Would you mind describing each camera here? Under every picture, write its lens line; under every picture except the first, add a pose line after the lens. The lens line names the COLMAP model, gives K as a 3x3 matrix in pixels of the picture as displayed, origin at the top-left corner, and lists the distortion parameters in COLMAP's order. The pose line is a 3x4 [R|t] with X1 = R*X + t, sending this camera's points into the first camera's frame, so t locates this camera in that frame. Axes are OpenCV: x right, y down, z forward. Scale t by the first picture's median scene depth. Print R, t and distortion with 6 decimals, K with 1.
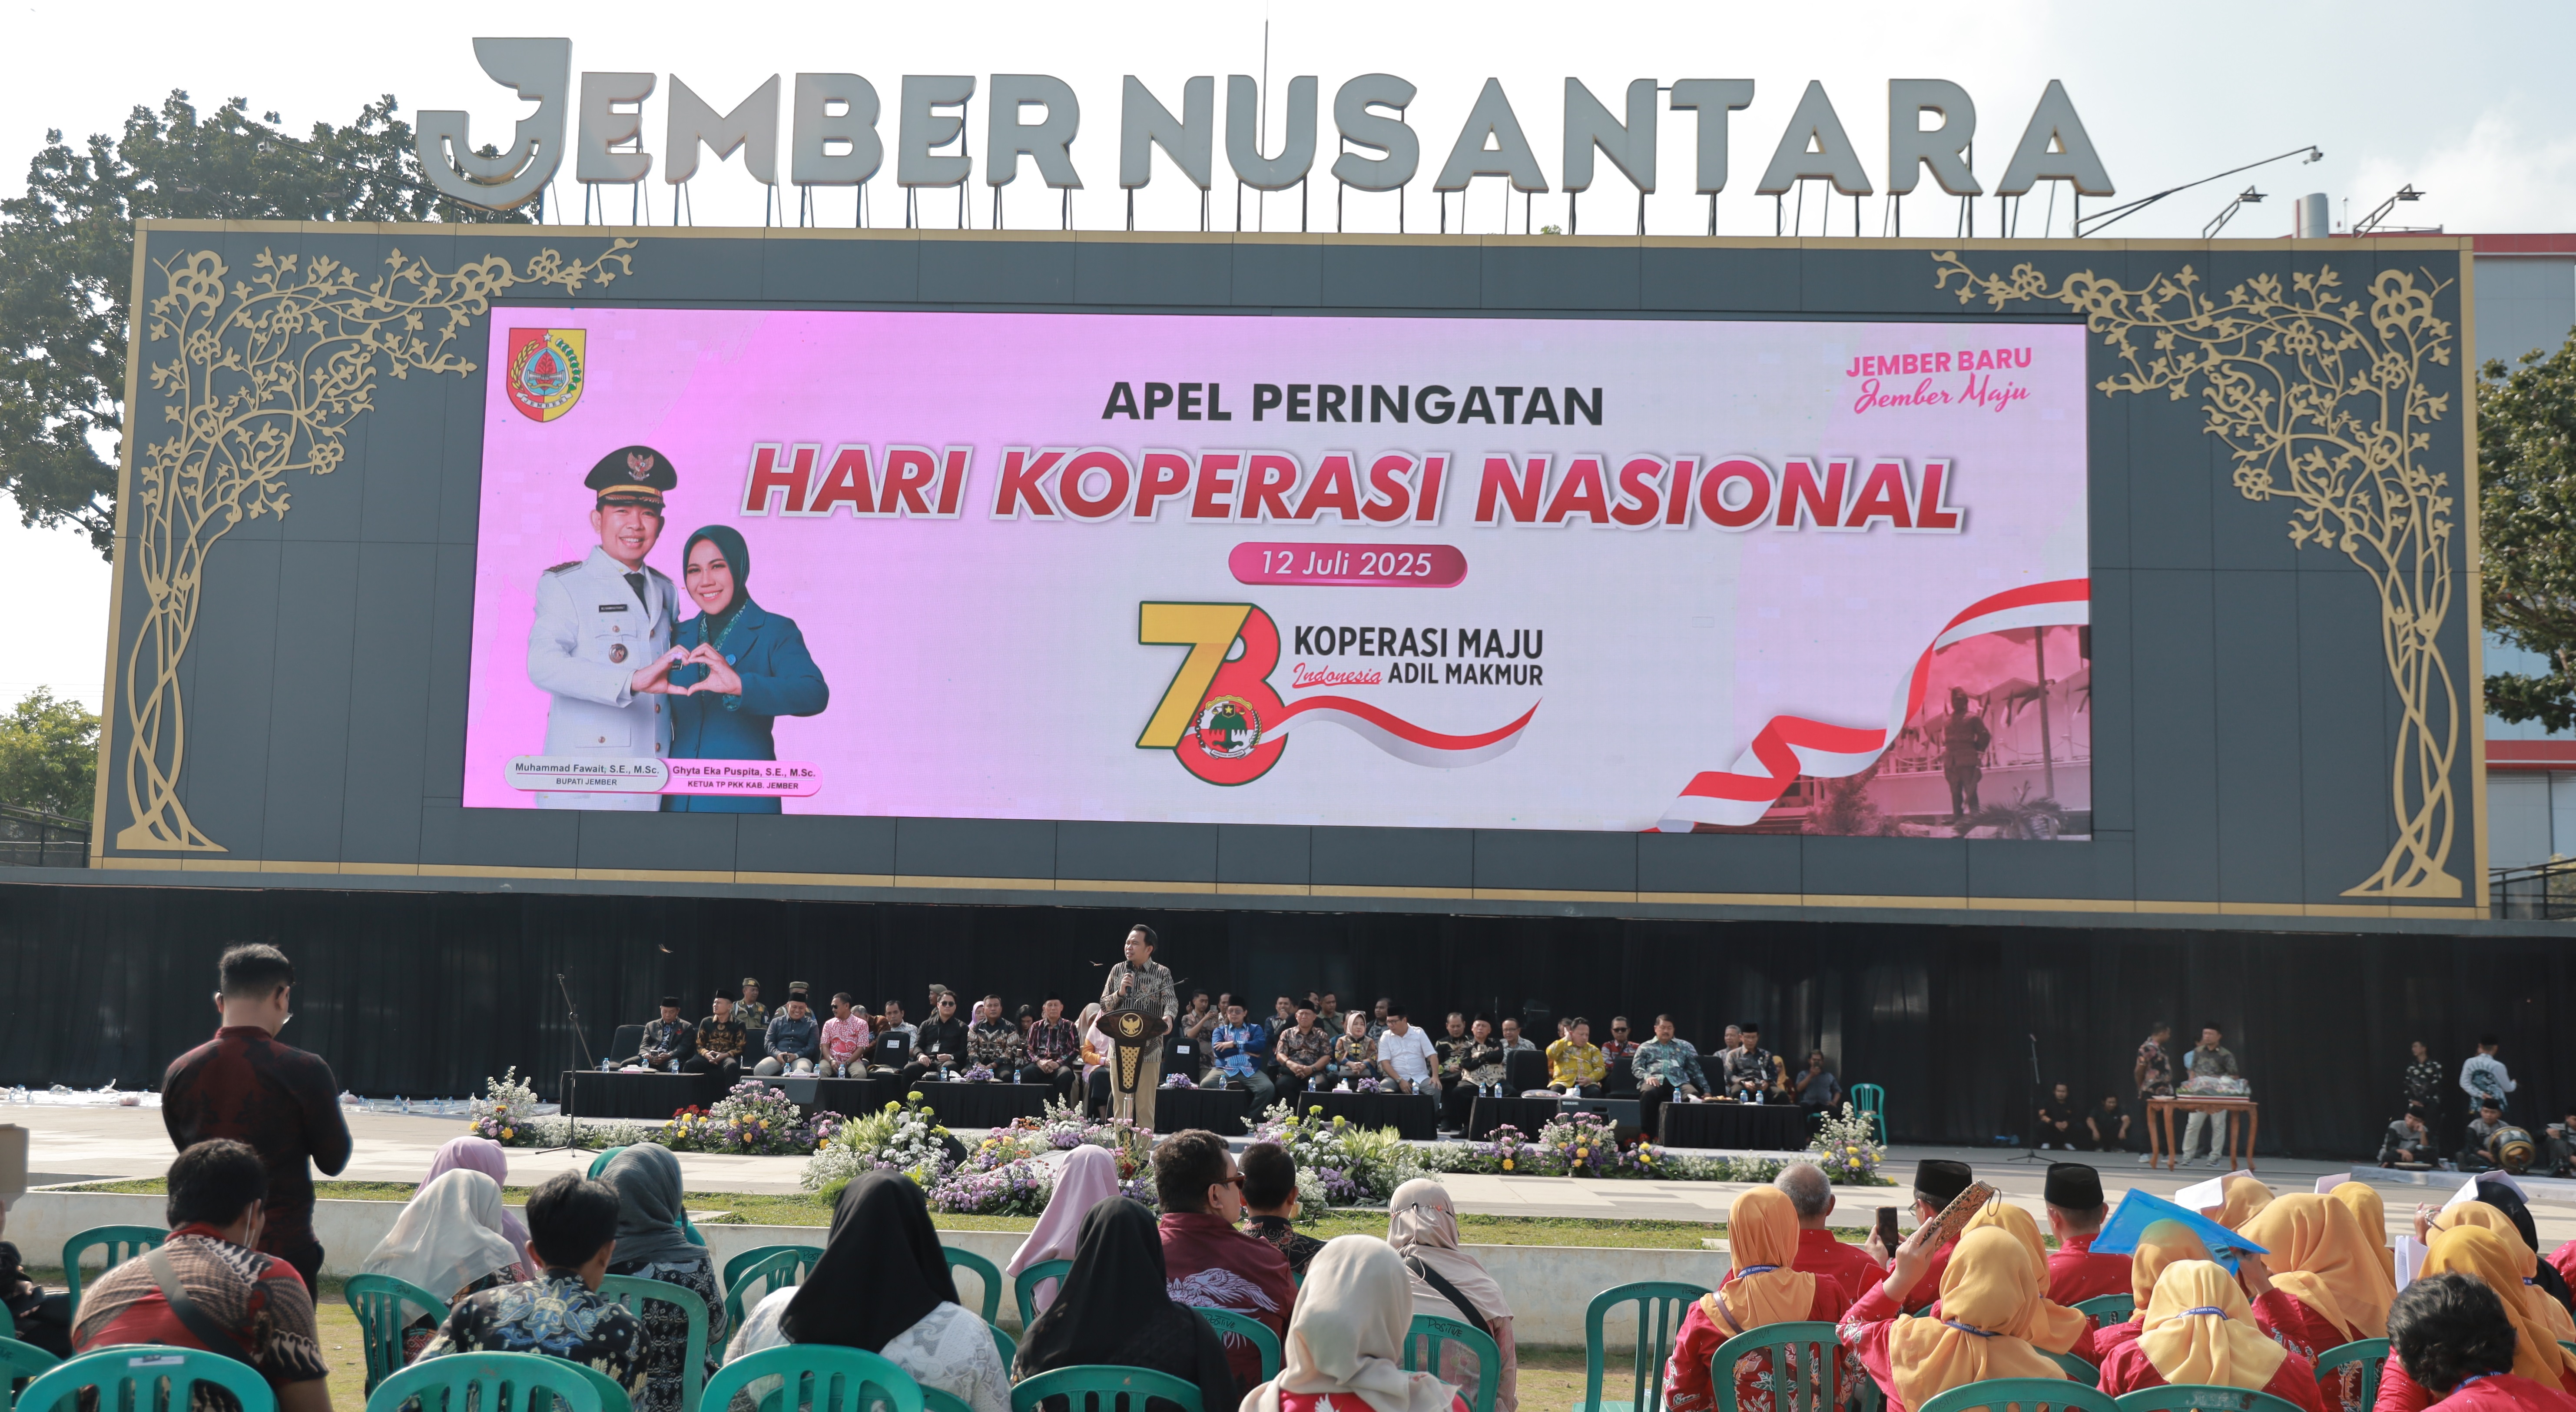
lens RADIAL K [[3181.3, 0, 1285.5], [0, 3181.3, 714.2], [0, 0, 1]] dist [0.059663, 0.000000]
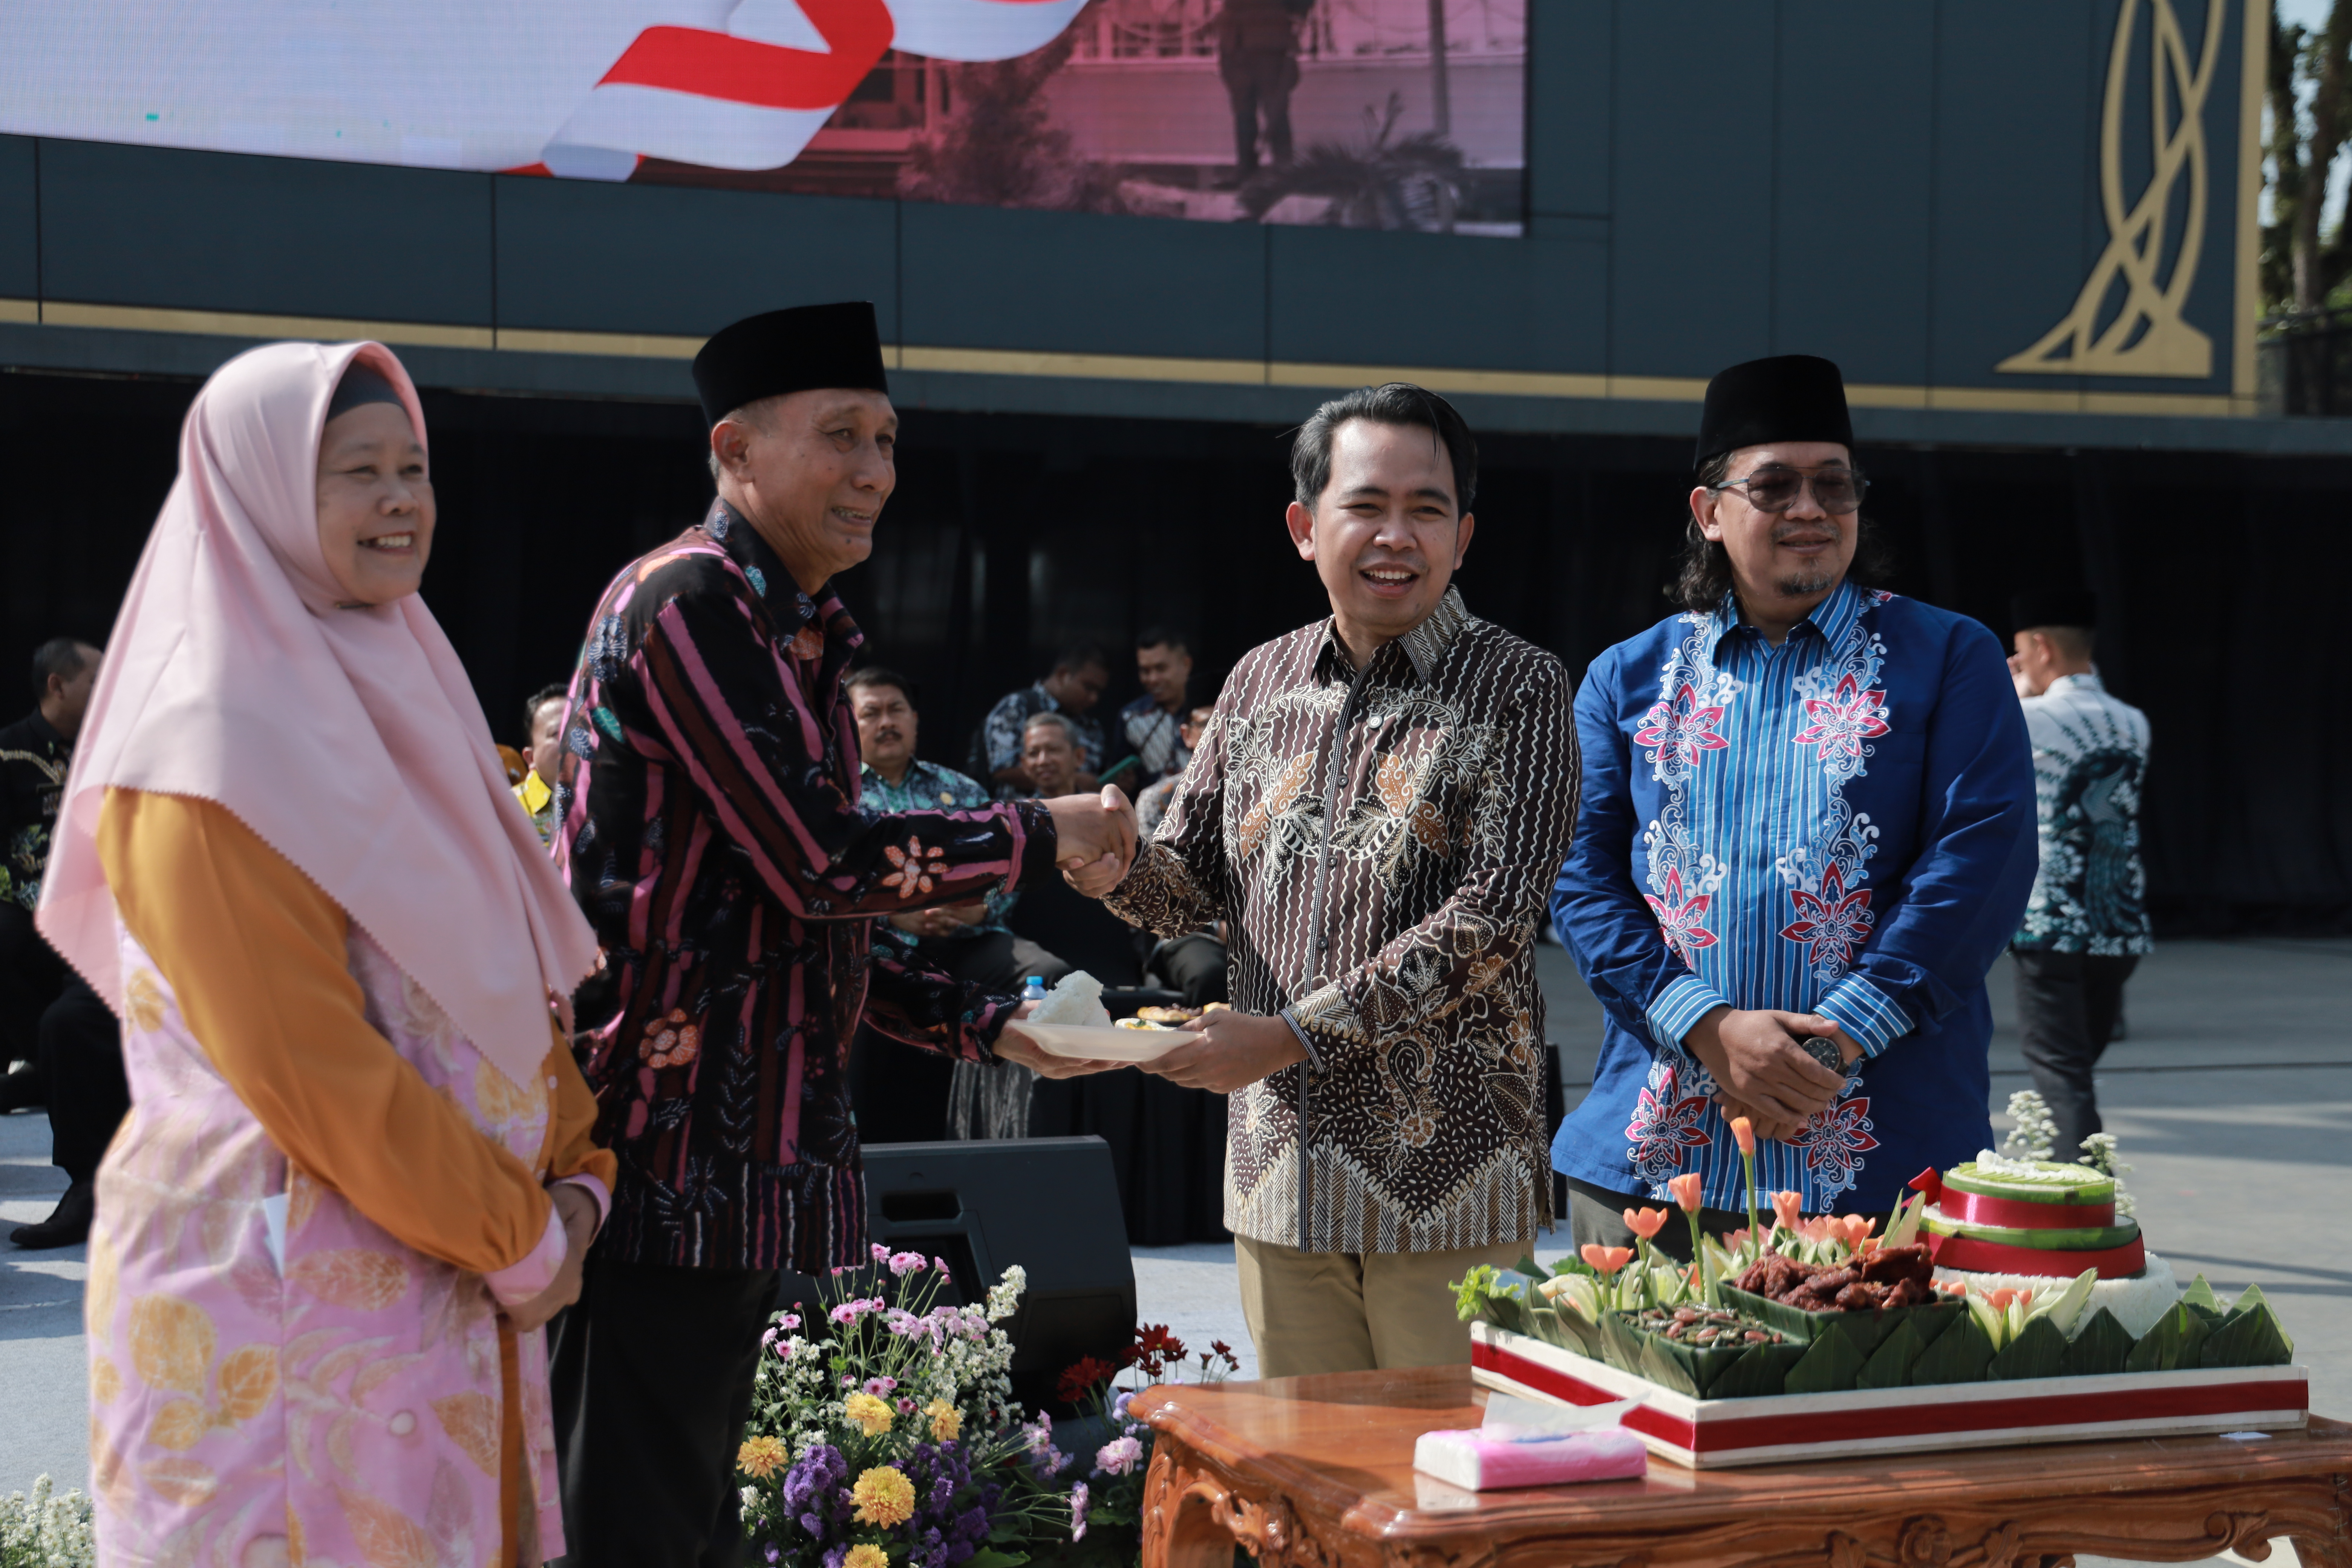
lens RADIAL K [[3449.9, 0, 1179.6], [0, 3449.9, 782.9], [0, 0, 1]] dist [0.224203, 0.000000]
pose [[0.925860, -0.022729, 0.377183, 0.032445], [-0.032607, 0.989660, 0.139676, 0.063407], [-0.376457, -0.141619, 0.915546, 0.738897]]
